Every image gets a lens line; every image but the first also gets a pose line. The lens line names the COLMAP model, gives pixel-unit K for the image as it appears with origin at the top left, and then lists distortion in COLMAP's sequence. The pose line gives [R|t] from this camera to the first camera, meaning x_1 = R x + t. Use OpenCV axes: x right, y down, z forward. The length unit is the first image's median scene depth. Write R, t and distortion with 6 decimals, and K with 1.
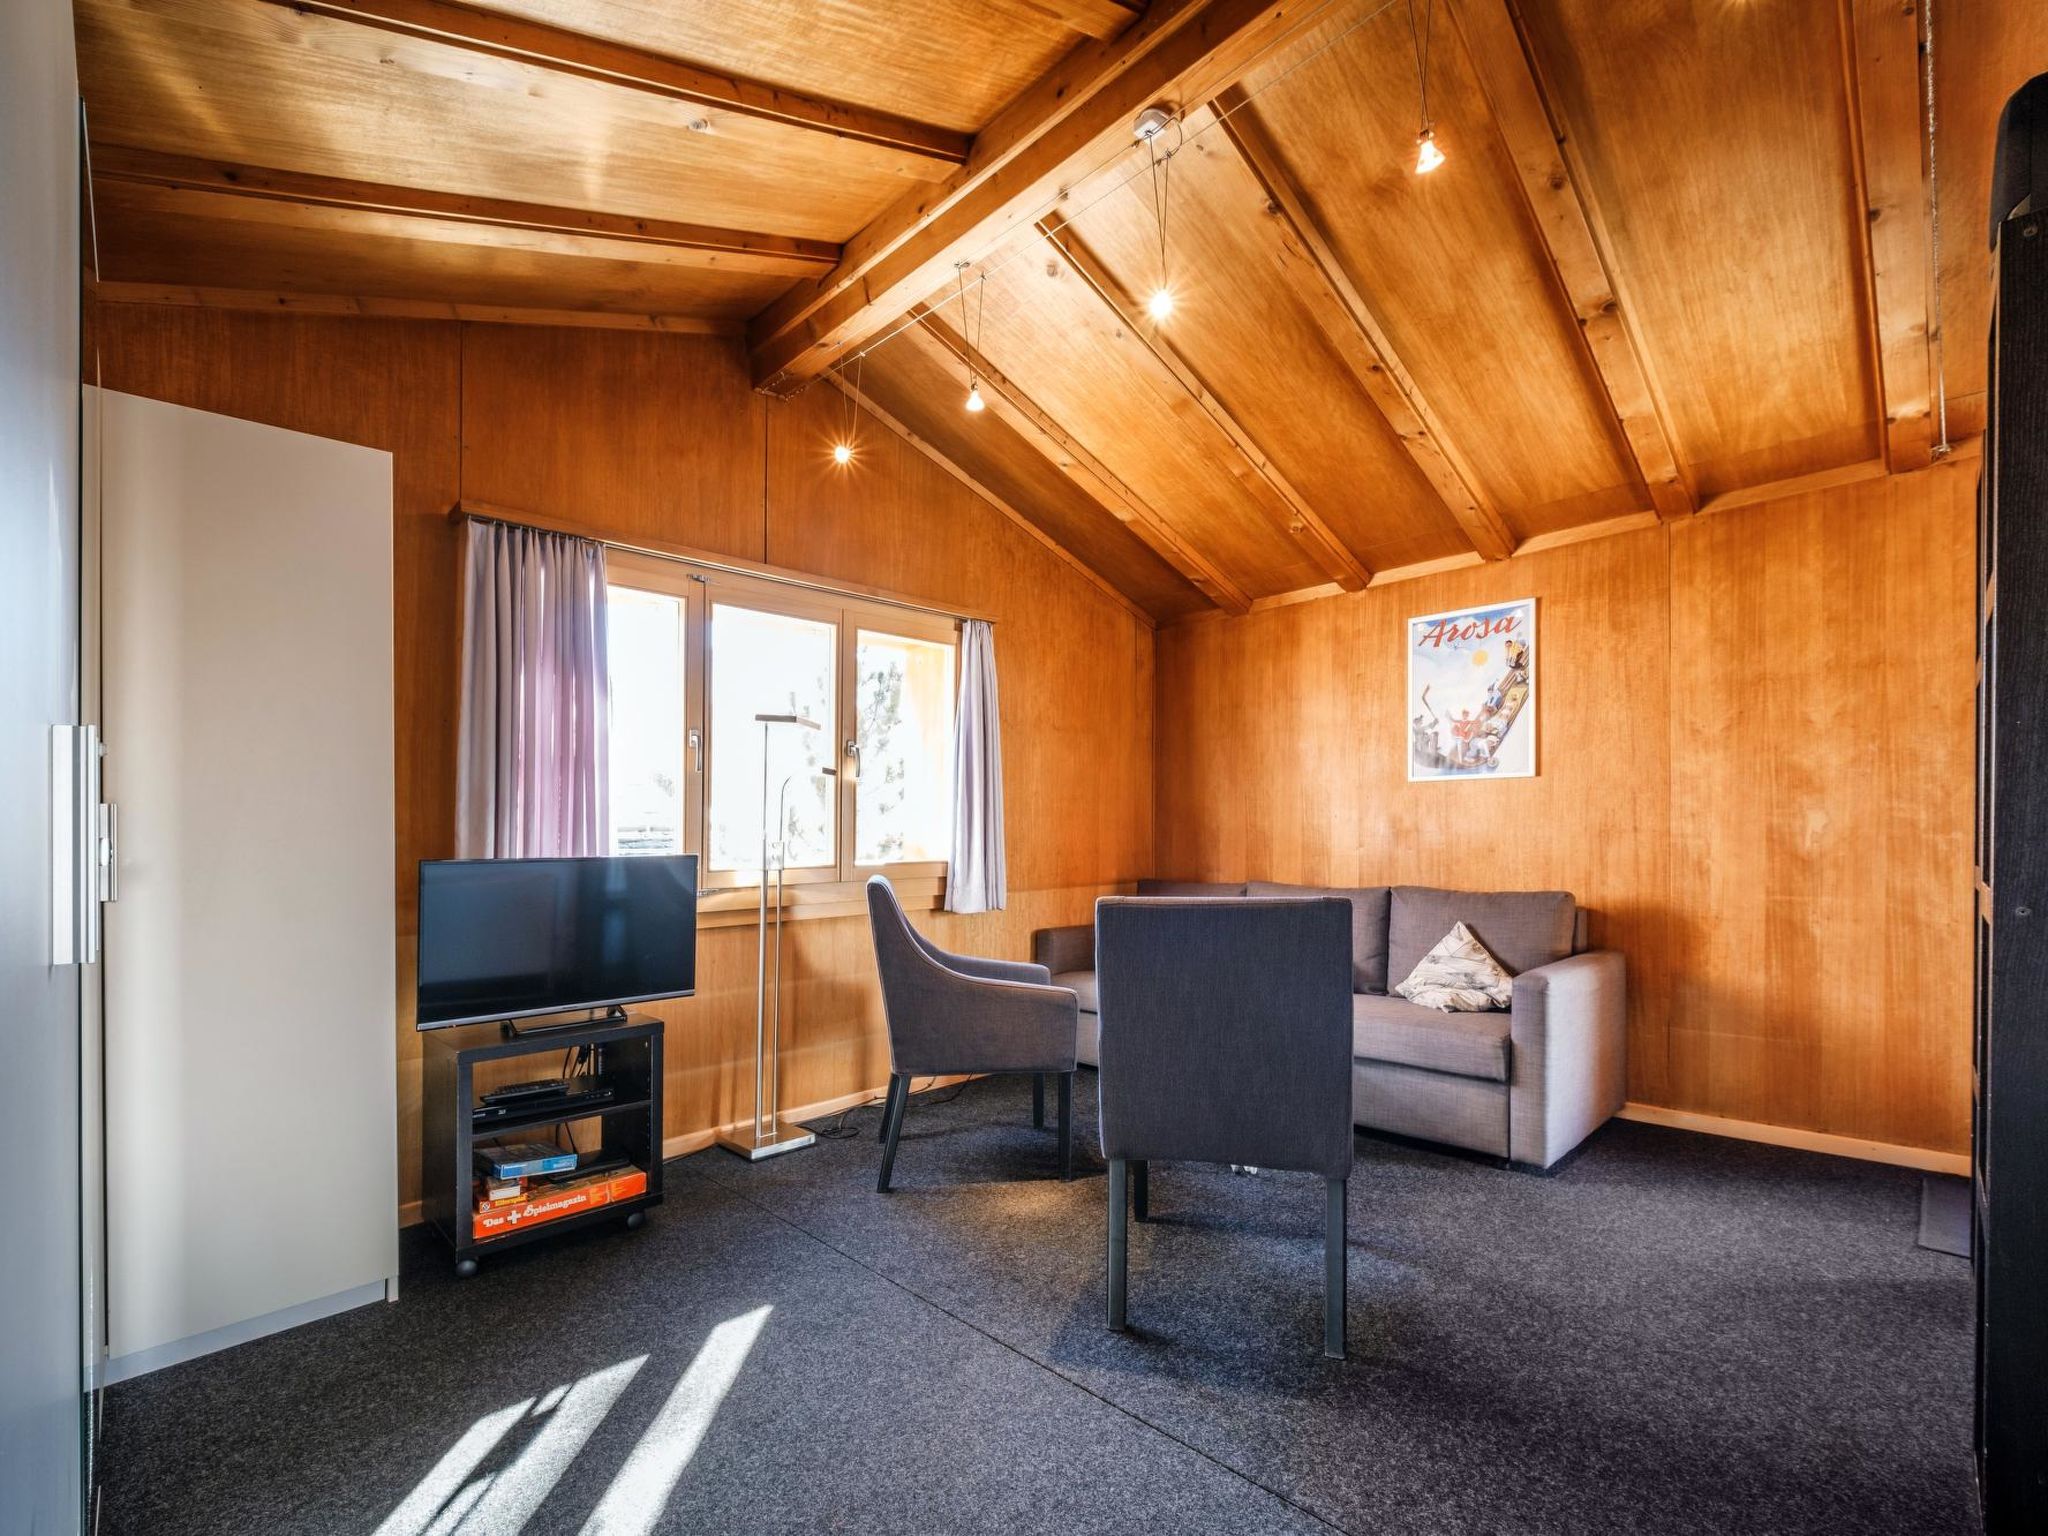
lens RADIAL K [[911.9, 0, 1023.9], [0, 911.9, 799.5], [0, 0, 1]] dist [-0.027548, -0.000040]
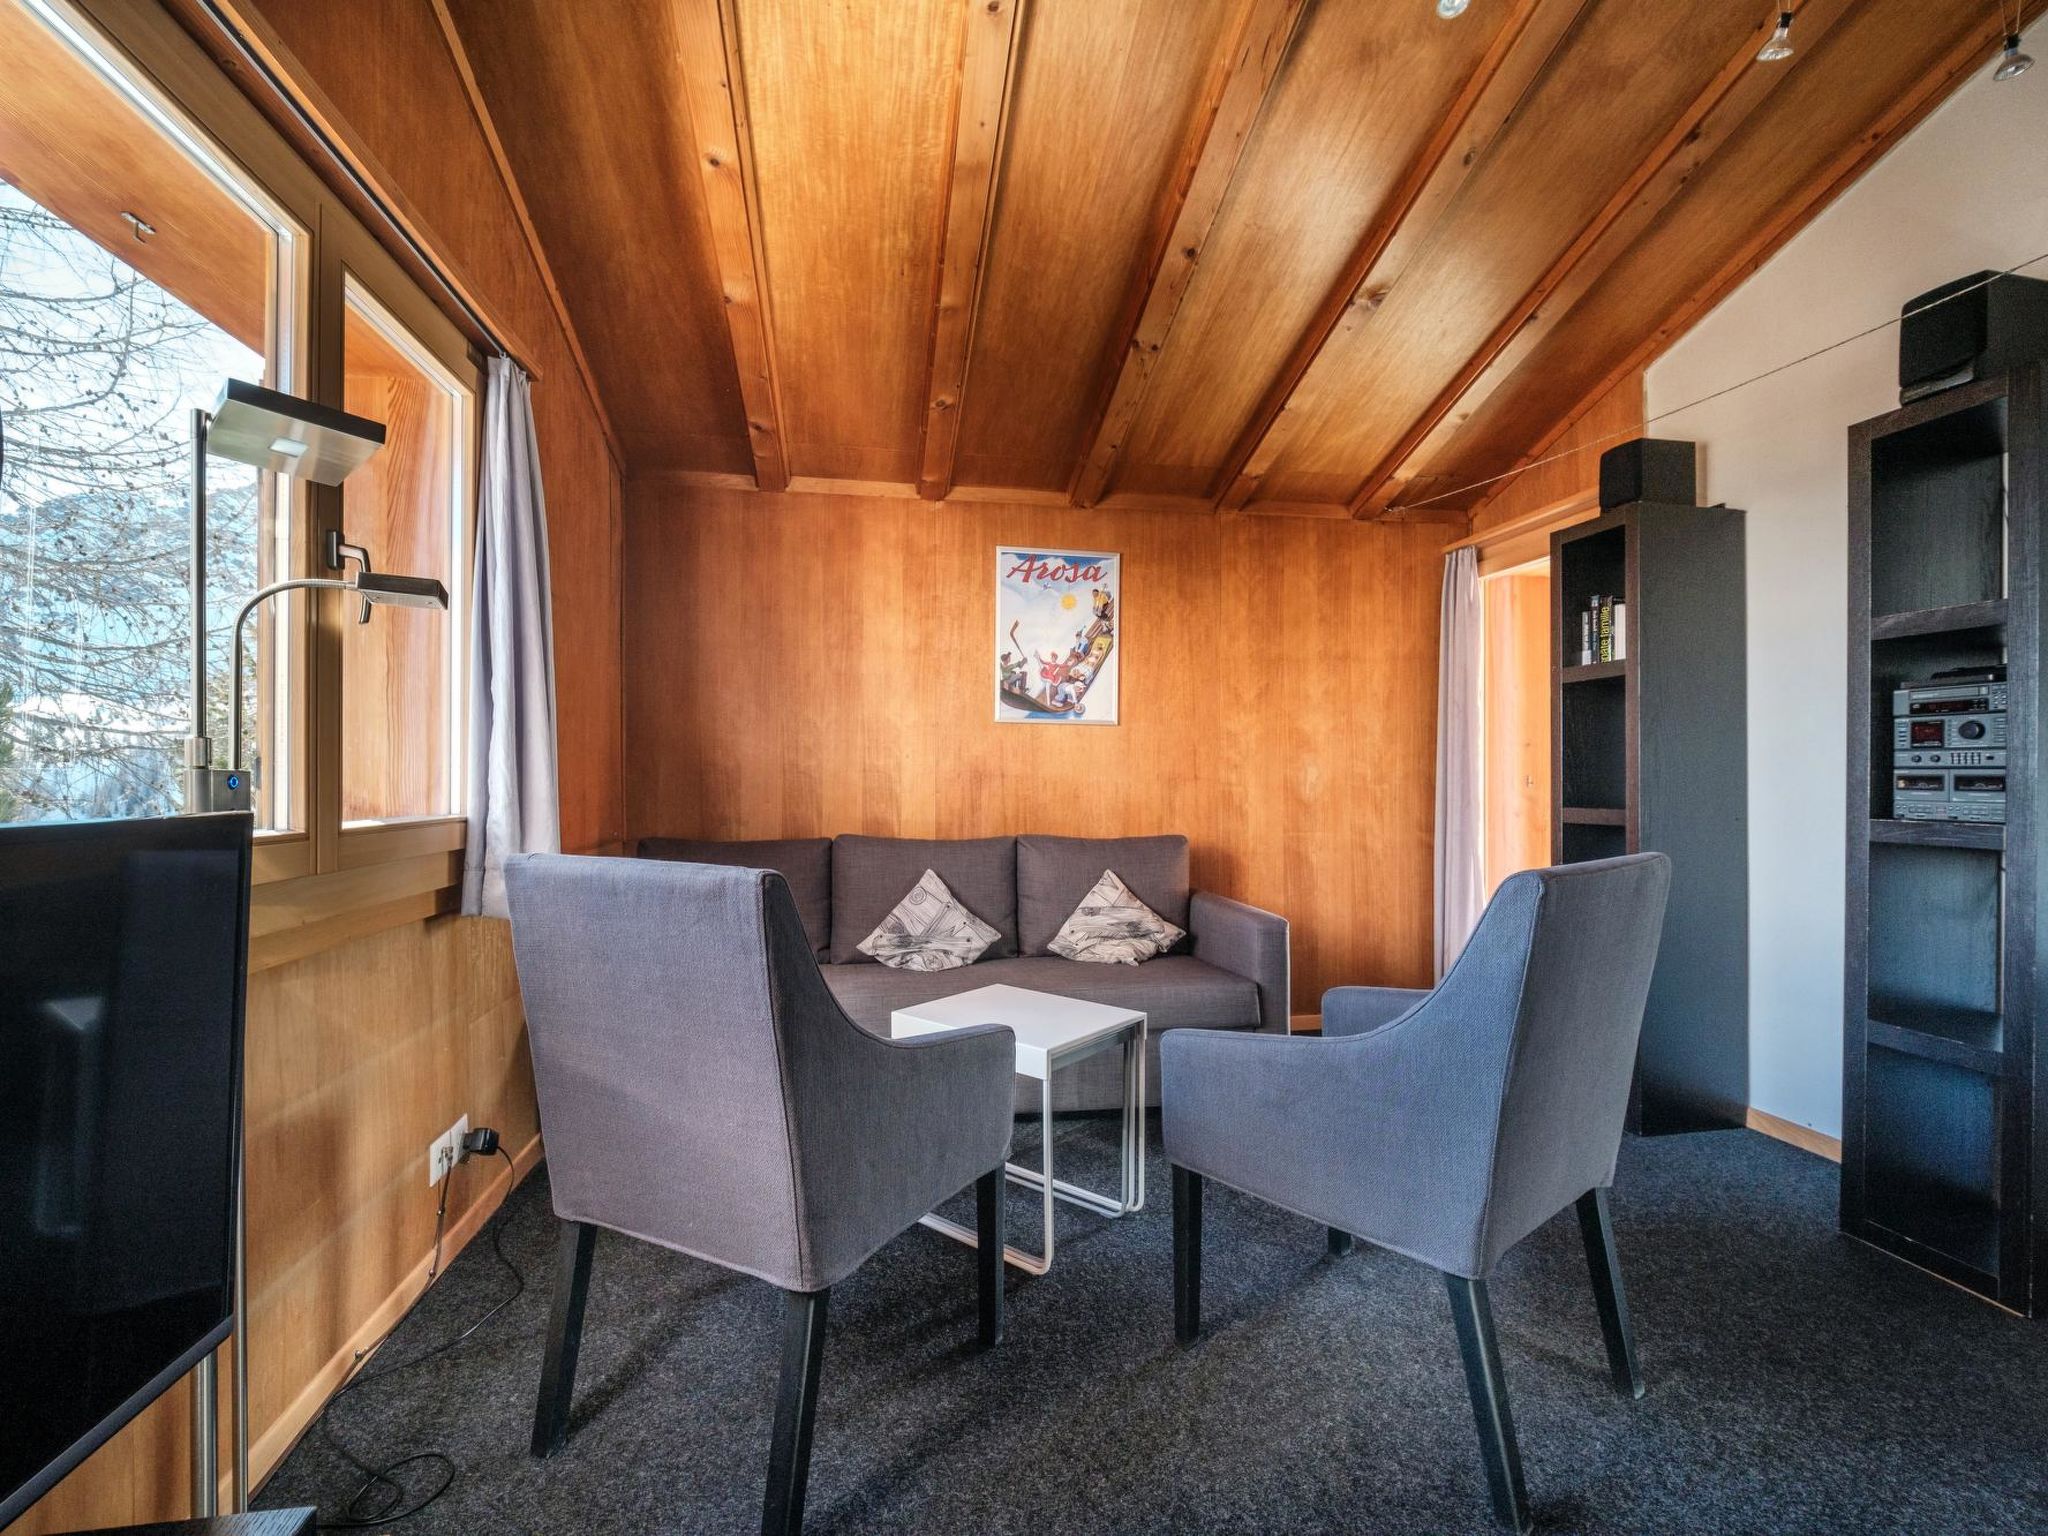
lens RADIAL K [[892.0, 0, 1022.3], [0, 892.0, 773.4], [0, 0, 1]] dist [0.000221, -0.000087]
pose [[0.567653, 0.019962, 0.823026, -0.335843], [-0.045709, 0.998928, 0.007298, 0.027046], [-0.821998, -0.041762, 0.567957, 0.500310]]
